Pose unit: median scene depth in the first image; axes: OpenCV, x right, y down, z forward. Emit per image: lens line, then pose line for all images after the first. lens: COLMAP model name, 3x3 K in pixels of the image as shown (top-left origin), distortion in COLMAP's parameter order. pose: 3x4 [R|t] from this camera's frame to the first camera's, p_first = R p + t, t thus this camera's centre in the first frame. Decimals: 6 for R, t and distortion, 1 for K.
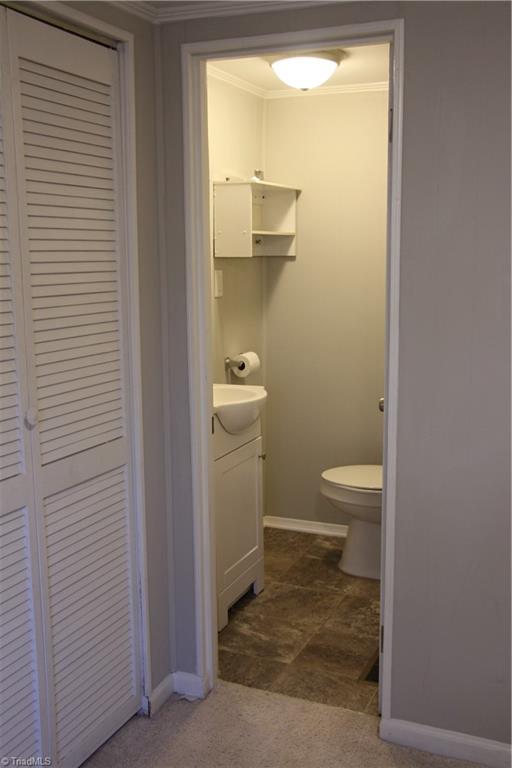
lens RADIAL K [[845.6, 0, 260.3], [0, 845.6, 396.8], [0, 0, 1]] dist [-0.029650, 0.000000]
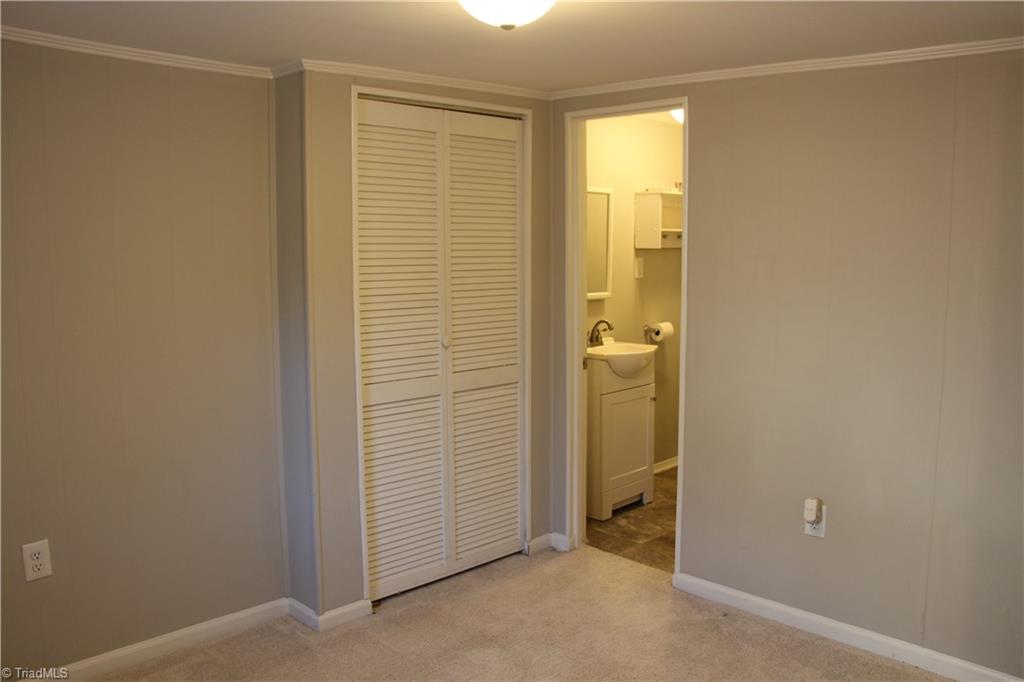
lens RADIAL K [[851.5, 0, 519.5], [0, 851.5, 337.0], [0, 0, 1]] dist [-0.181348, 0.158747]
pose [[0.930171, 0.046008, -0.364233, 0.281534], [-0.066980, 0.996732, -0.045150, 0.048022], [0.360966, 0.066394, 0.930213, -0.306646]]
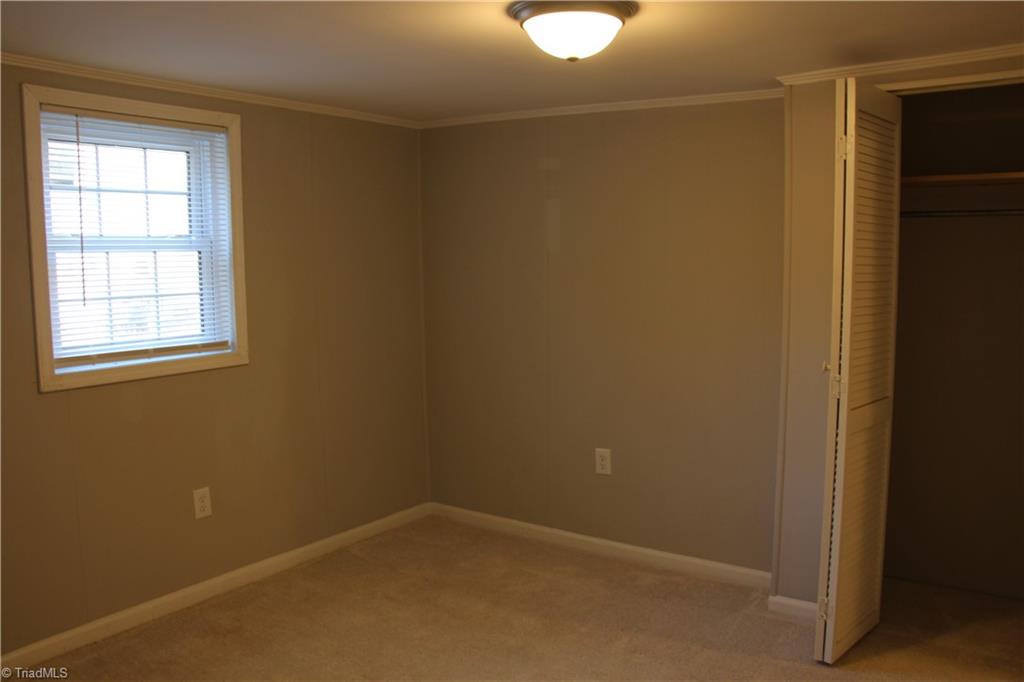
lens RADIAL K [[851.5, 0, 517.2], [0, 851.5, 333.9], [0, 0, 1]] dist [-0.181348, 0.158747]
pose [[-0.203538, 0.095631, -0.974386, 0.719377], [-0.163292, 0.977963, 0.130092, -0.046833], [0.965354, 0.185588, -0.183437, 0.297681]]
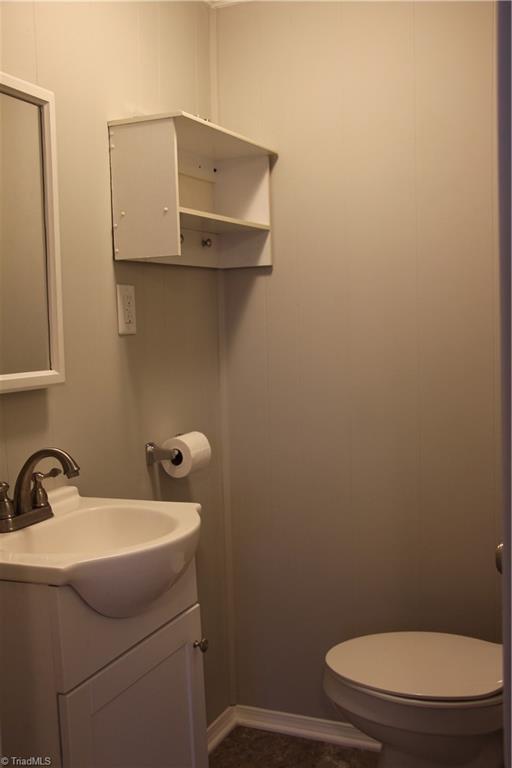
lens RADIAL K [[845.6, 0, 256.9], [0, 845.6, 391.0], [0, 0, 1]] dist [-0.029650, 0.000000]
pose [[0.999329, -0.027106, -0.024637, 0.050754], [0.024826, 0.995762, -0.088559, -0.032906], [0.026933, 0.087888, 0.995766, 0.493963]]
